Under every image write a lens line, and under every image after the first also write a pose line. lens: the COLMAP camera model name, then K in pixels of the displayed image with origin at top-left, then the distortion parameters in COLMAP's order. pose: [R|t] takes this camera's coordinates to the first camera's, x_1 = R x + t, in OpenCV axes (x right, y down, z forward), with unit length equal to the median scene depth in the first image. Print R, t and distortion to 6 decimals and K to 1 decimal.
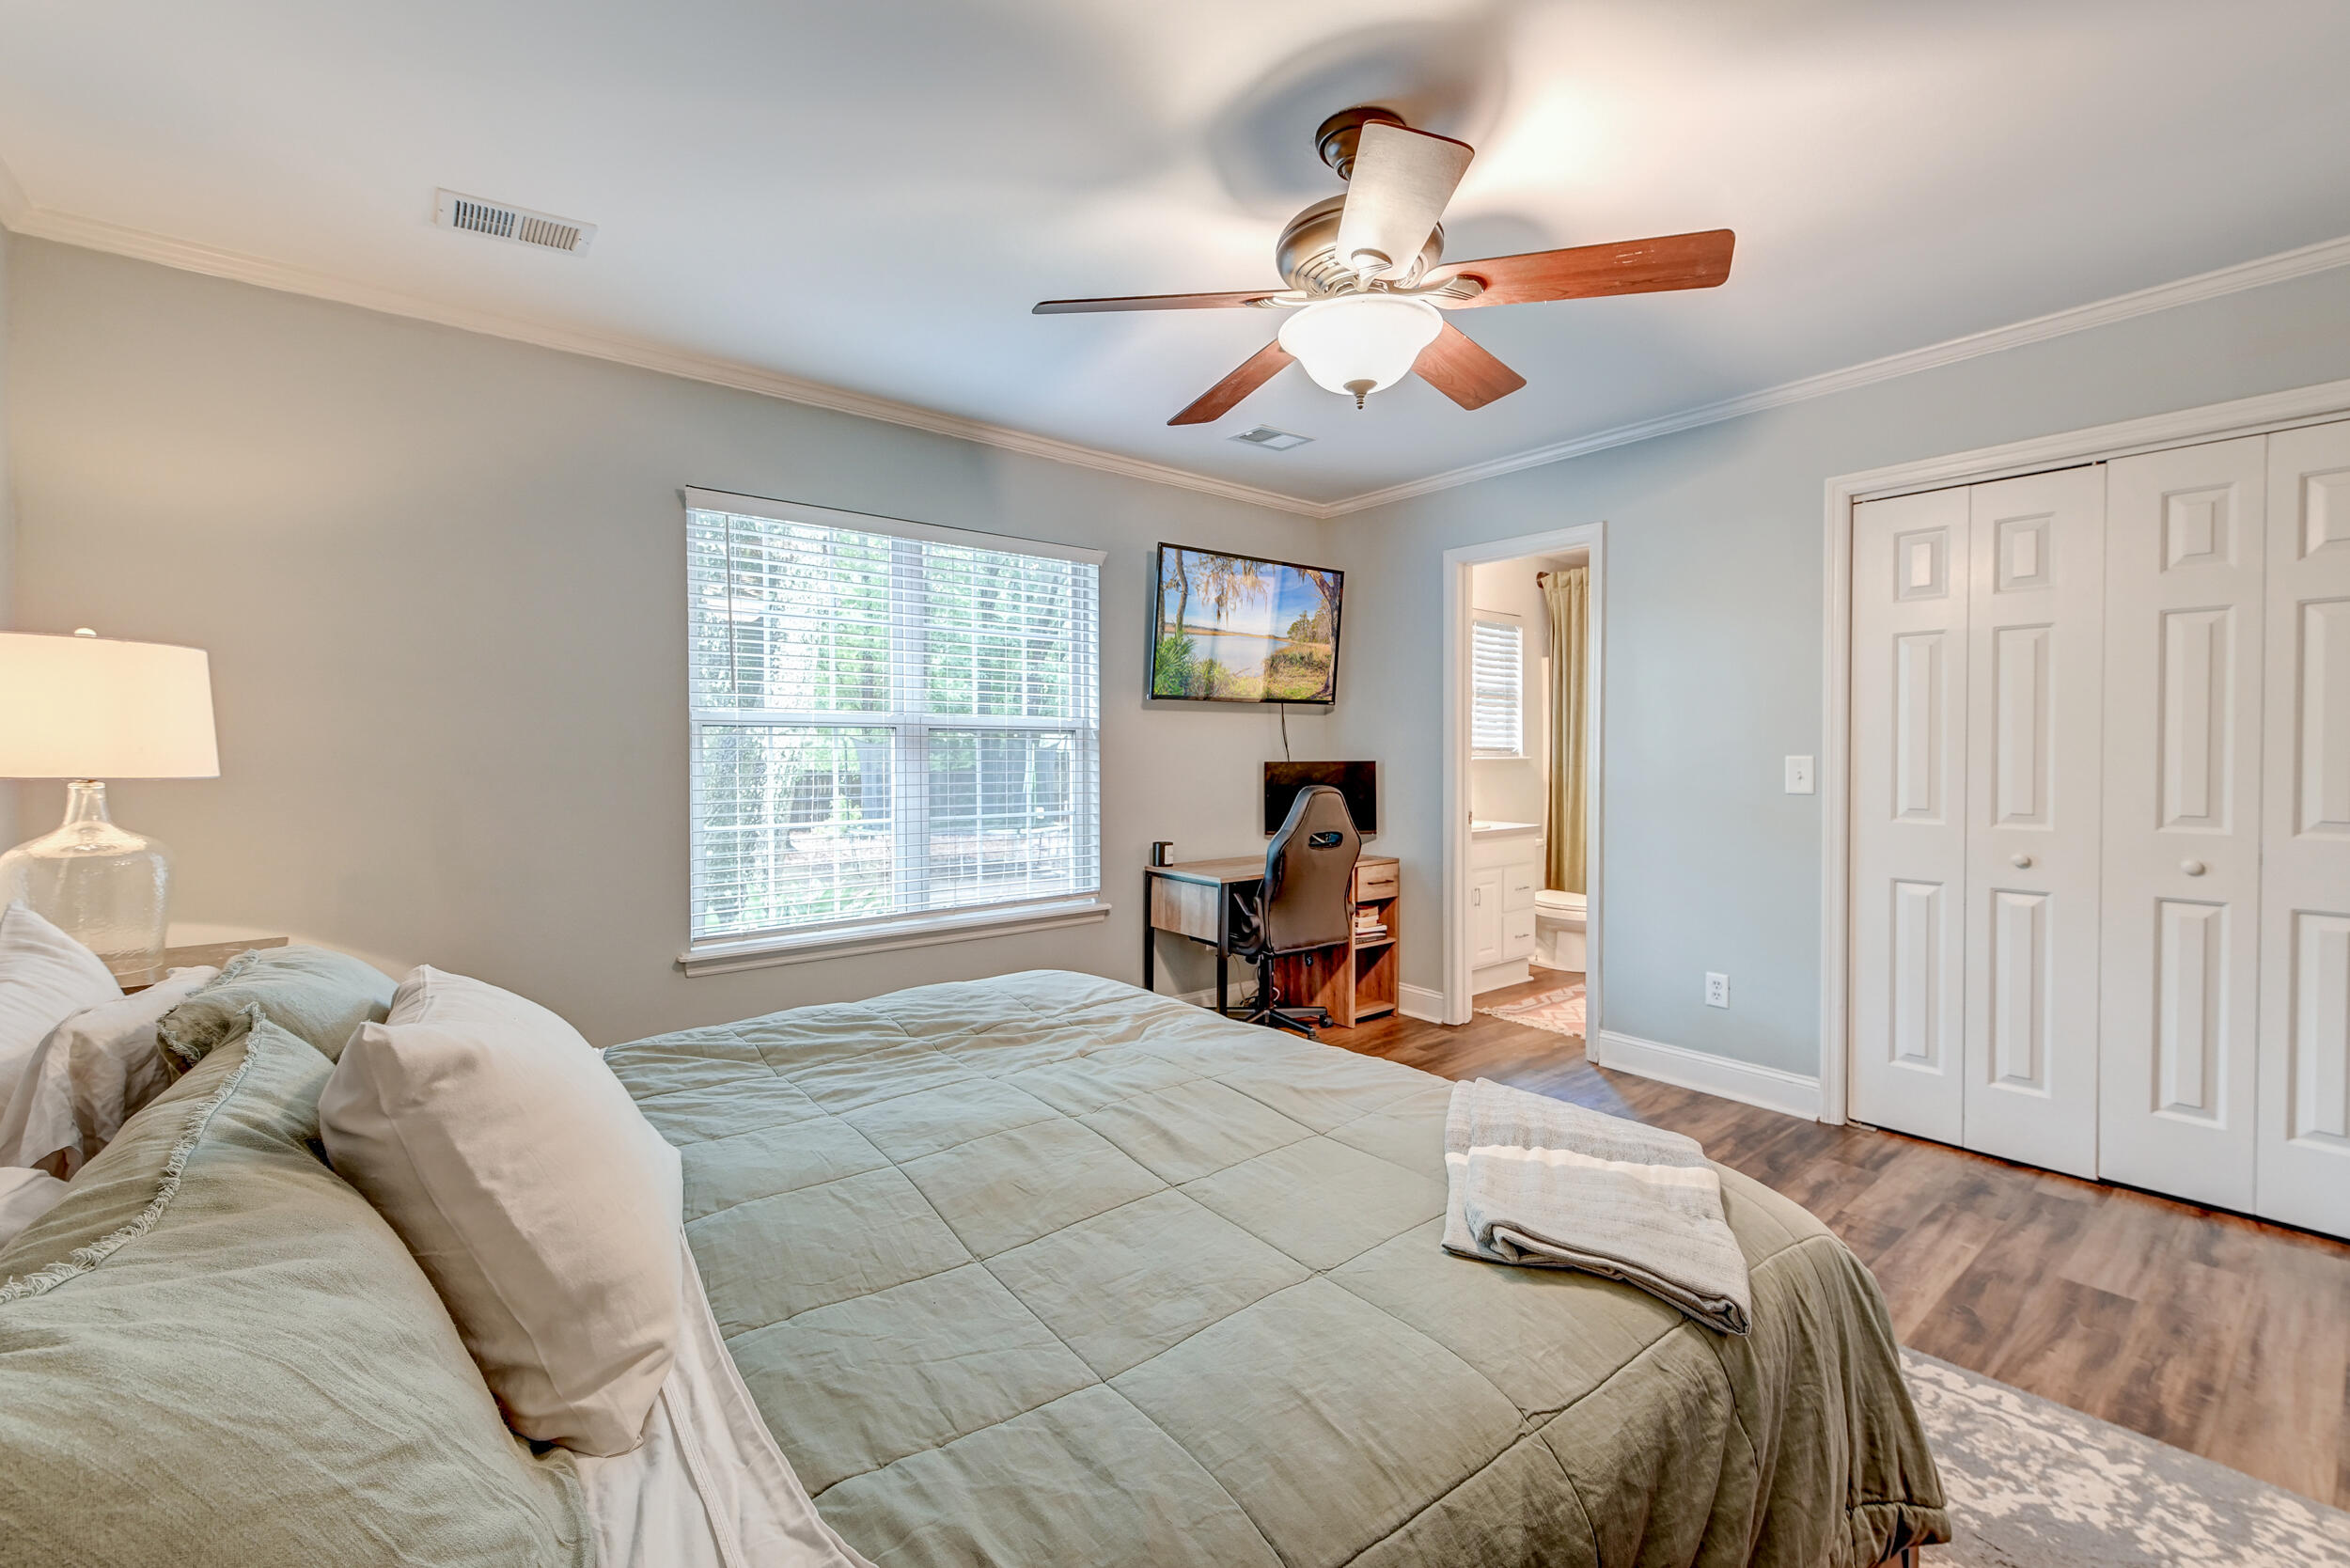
lens RADIAL K [[986.4, 0, 1168.3], [0, 986.4, 774.2], [0, 0, 1]] dist [0.000533, 0.000029]
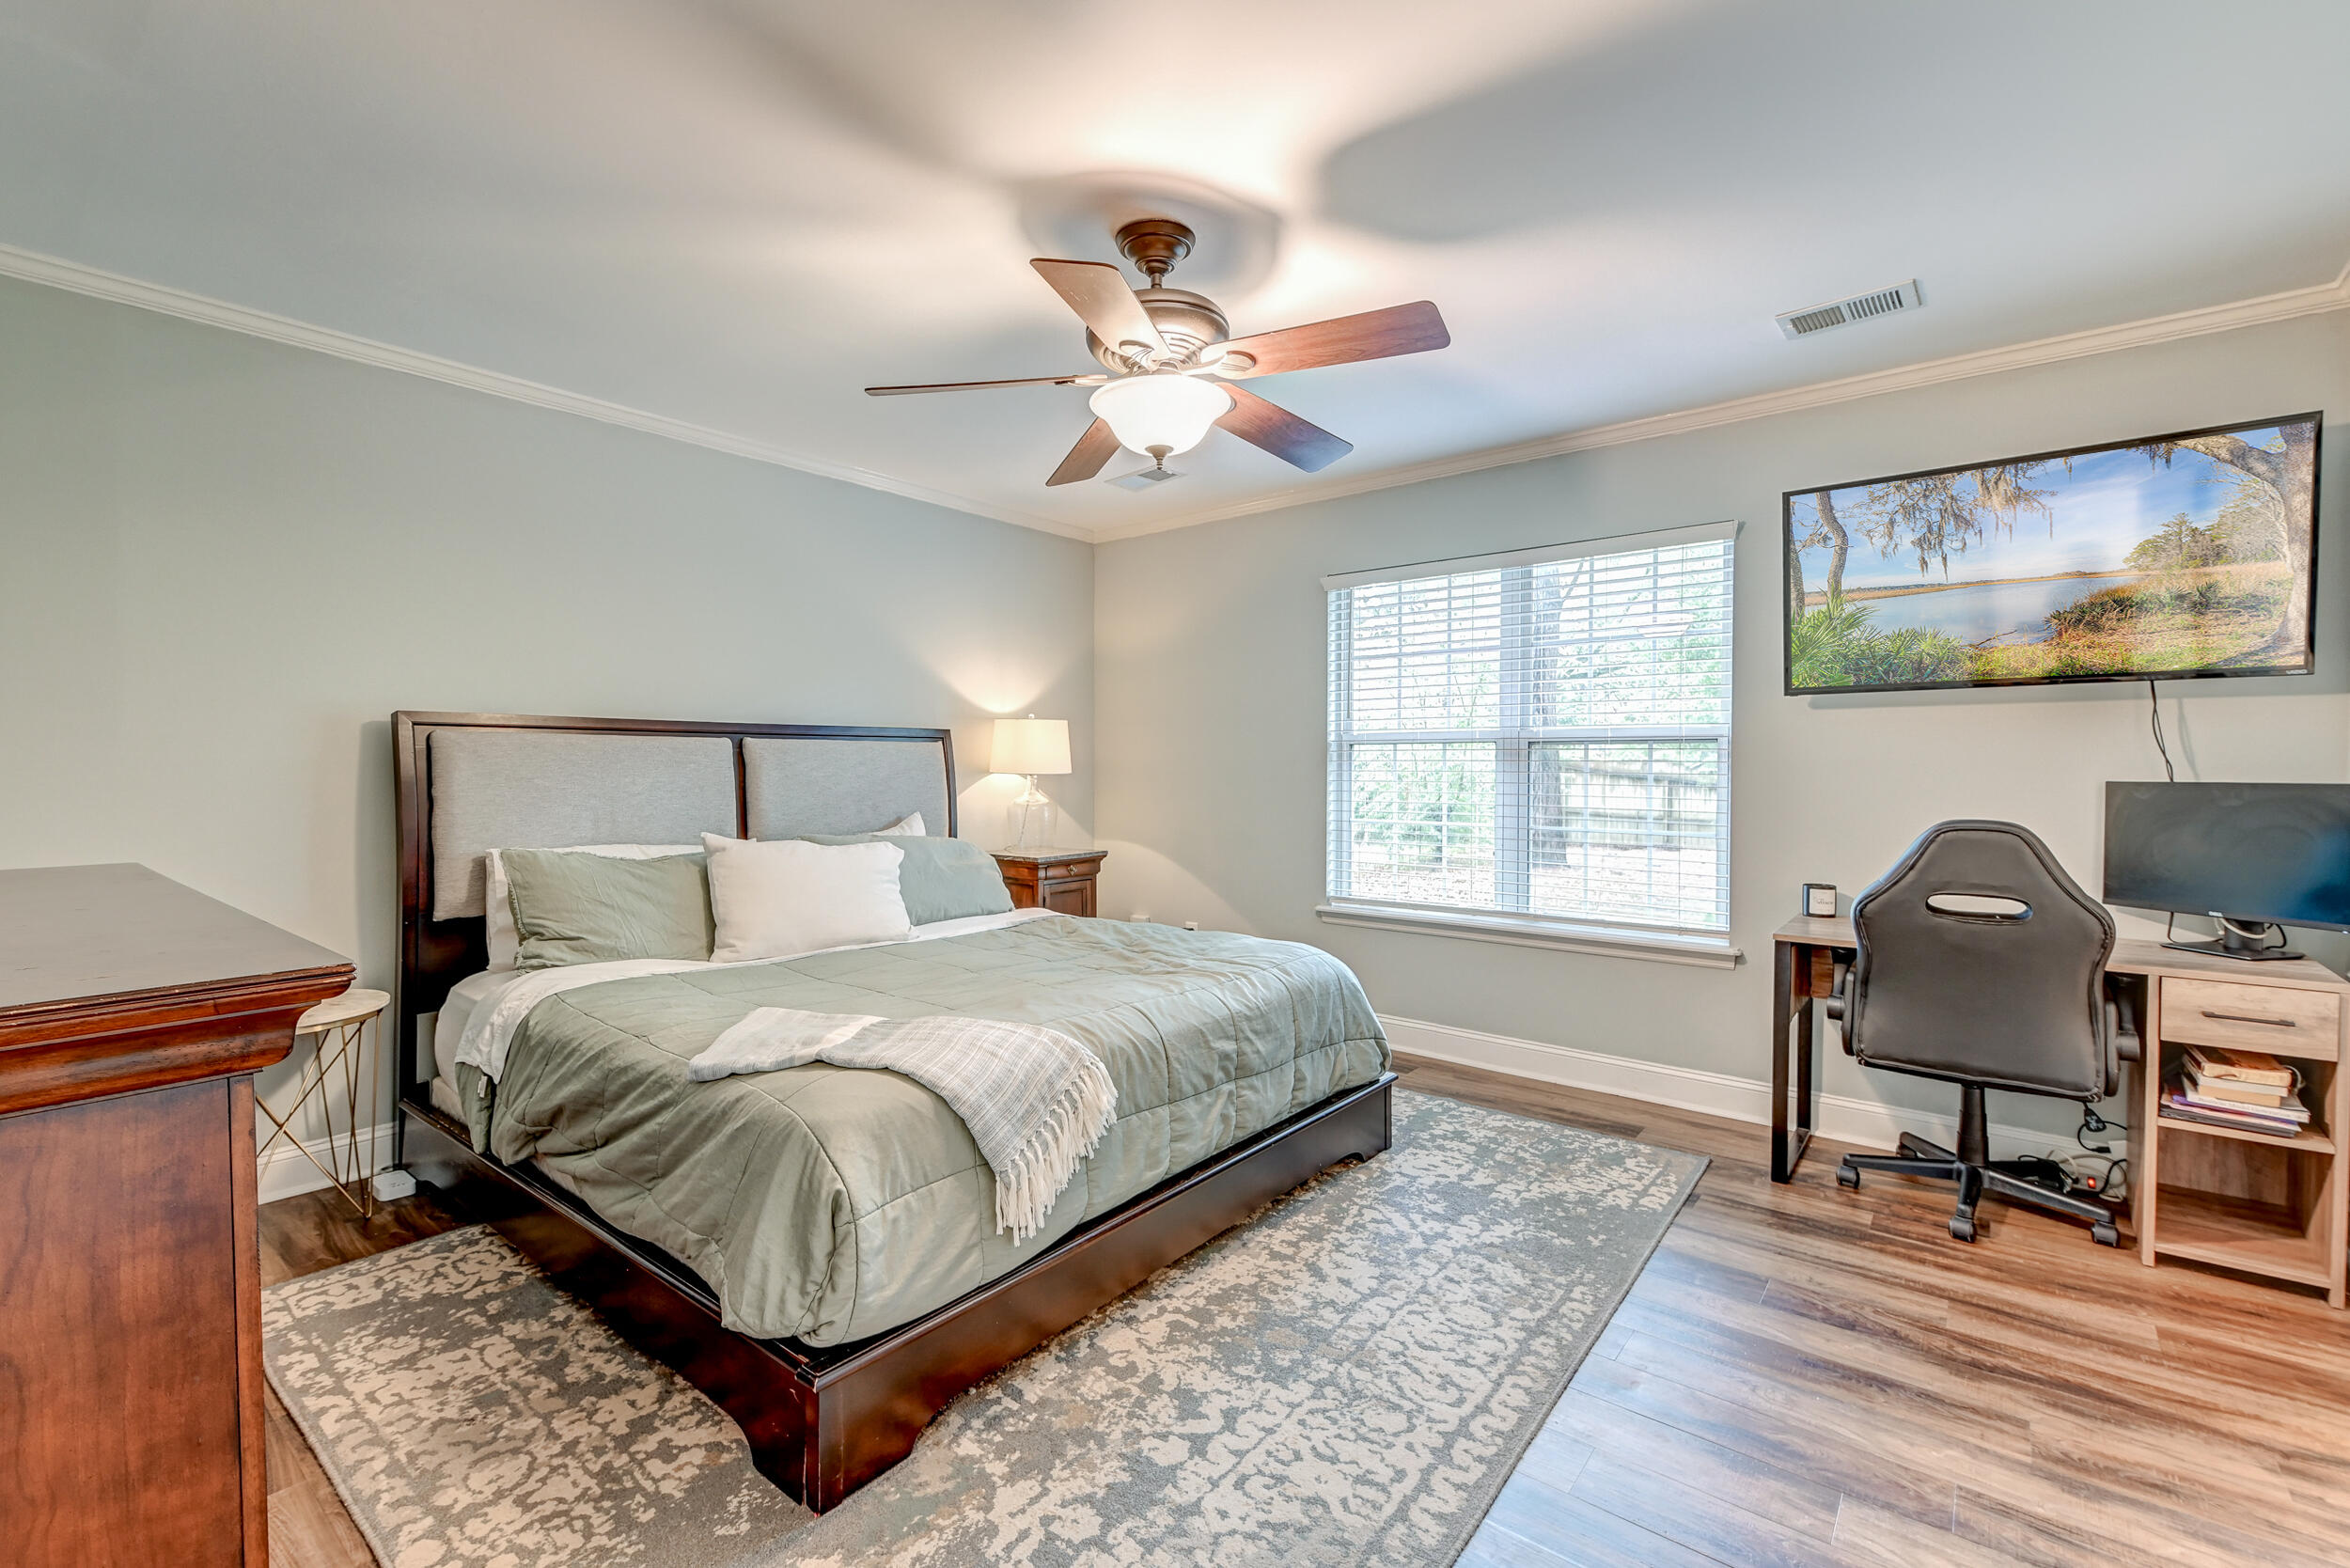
lens RADIAL K [[986.4, 0, 1168.3], [0, 986.4, 774.2], [0, 0, 1]] dist [0.000533, 0.000029]
pose [[0.215453, 0.010012, -0.976463, 0.633348], [-0.025146, 0.999673, 0.004702, -0.005195], [0.976190, 0.023541, 0.215634, 0.358712]]
